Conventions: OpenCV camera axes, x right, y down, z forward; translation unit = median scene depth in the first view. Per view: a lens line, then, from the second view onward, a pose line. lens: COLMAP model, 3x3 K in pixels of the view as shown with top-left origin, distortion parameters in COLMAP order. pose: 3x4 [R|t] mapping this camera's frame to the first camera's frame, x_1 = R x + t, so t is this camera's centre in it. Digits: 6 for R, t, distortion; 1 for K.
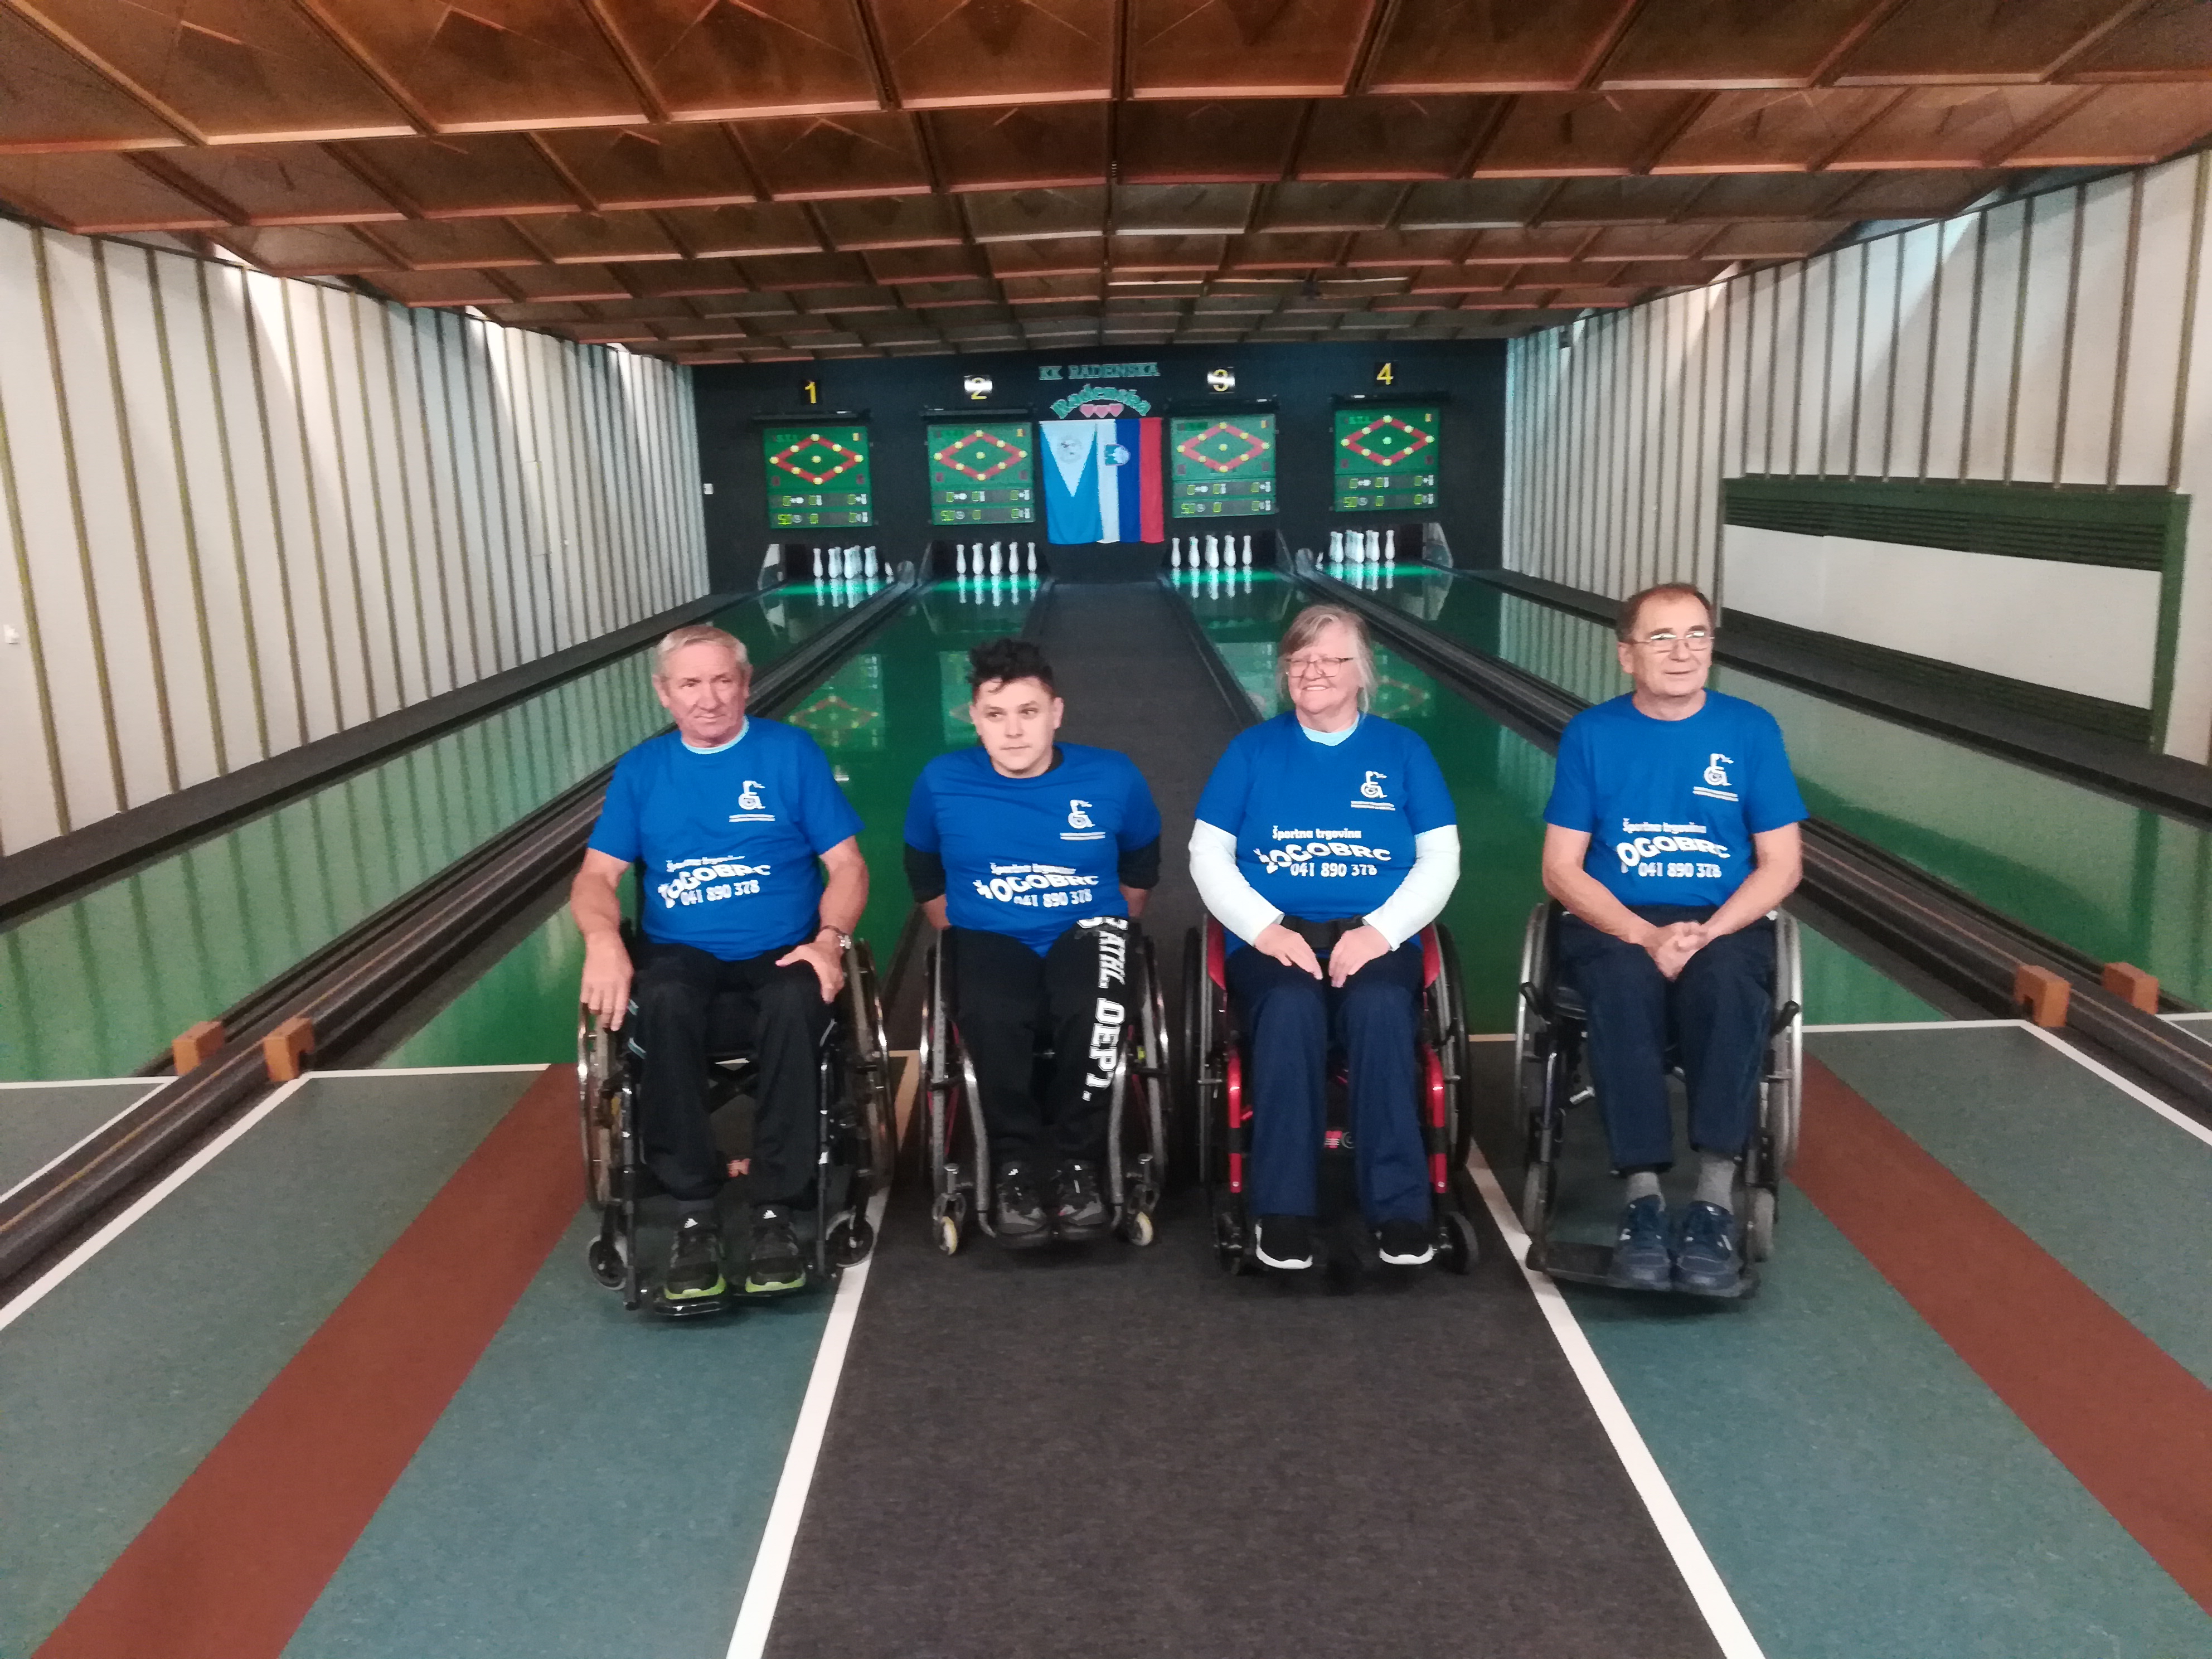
lens RADIAL K [[1686.2, 0, 1106.0], [0, 1686.2, 829.5], [0, 0, 1]] dist [0.113274, -0.259137]
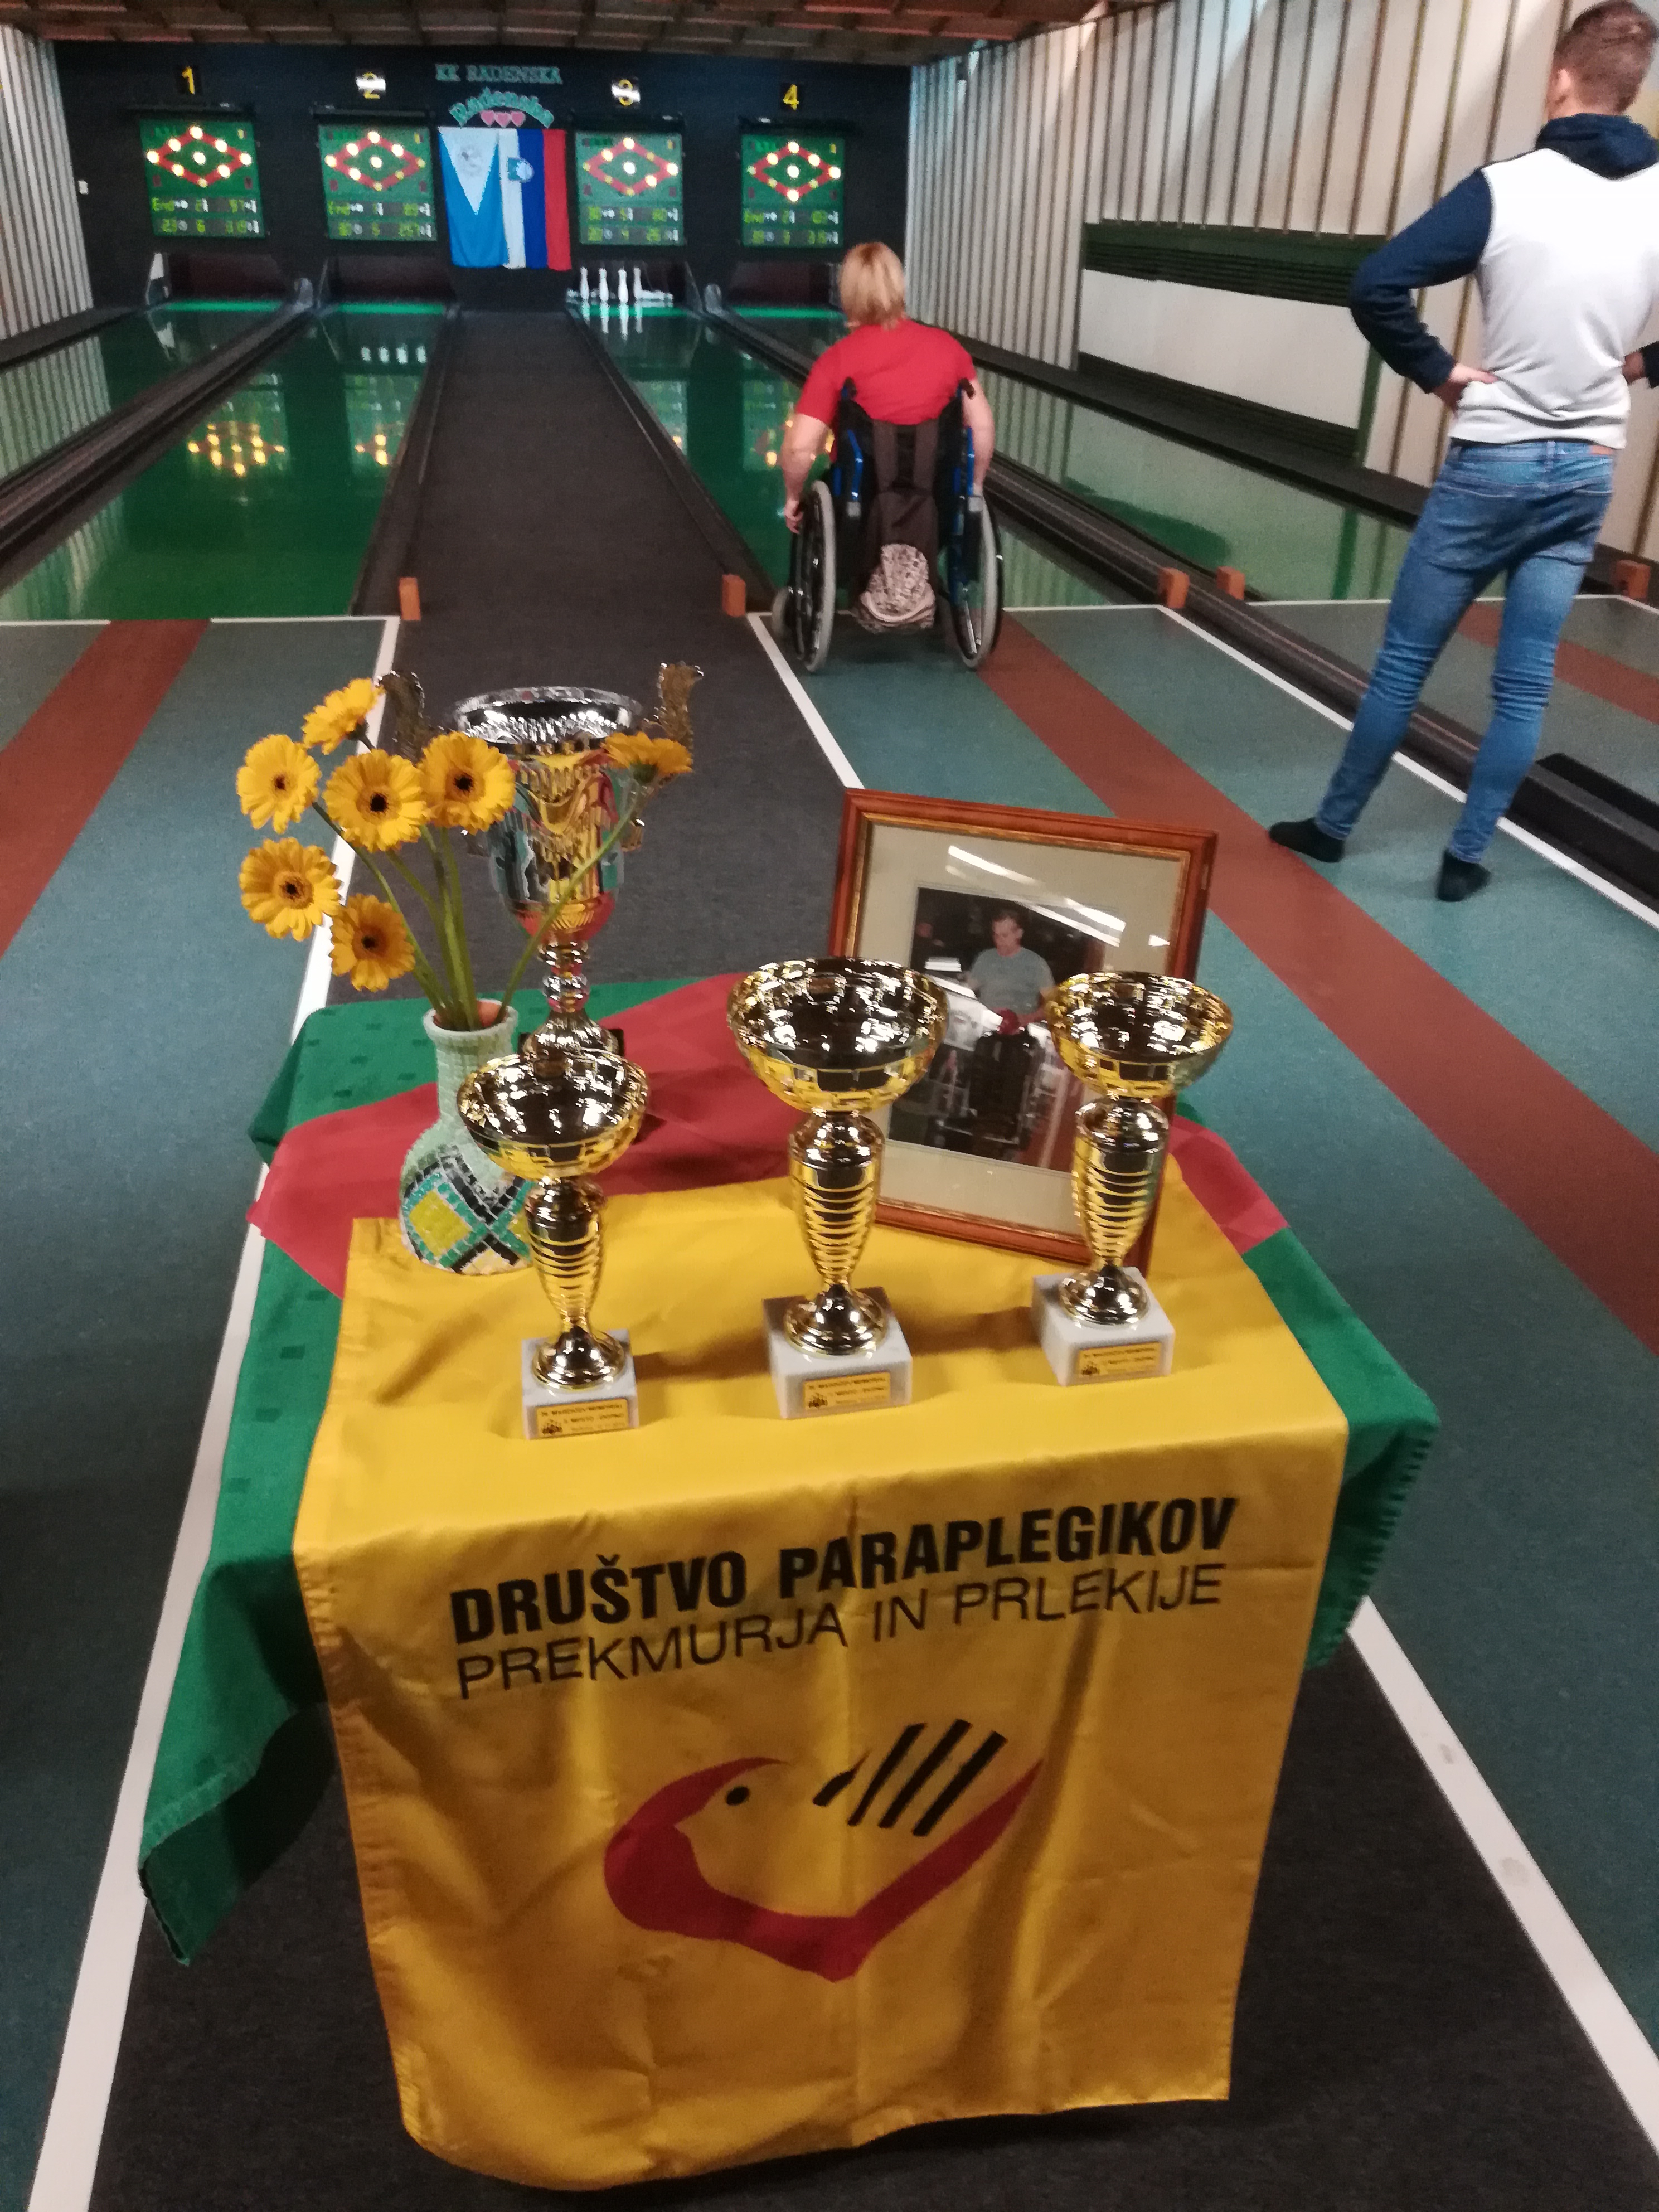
lens RADIAL K [[1732.5, 0, 829.5], [0, 1732.5, 1106.0], [0, 0, 1]] dist [0.011773, -0.018440]
pose [[0.985309, -0.032553, 0.167649, -0.003312], [-0.012946, 0.964603, 0.263390, 0.034824], [-0.170289, -0.261691, 0.950010, -0.126273]]
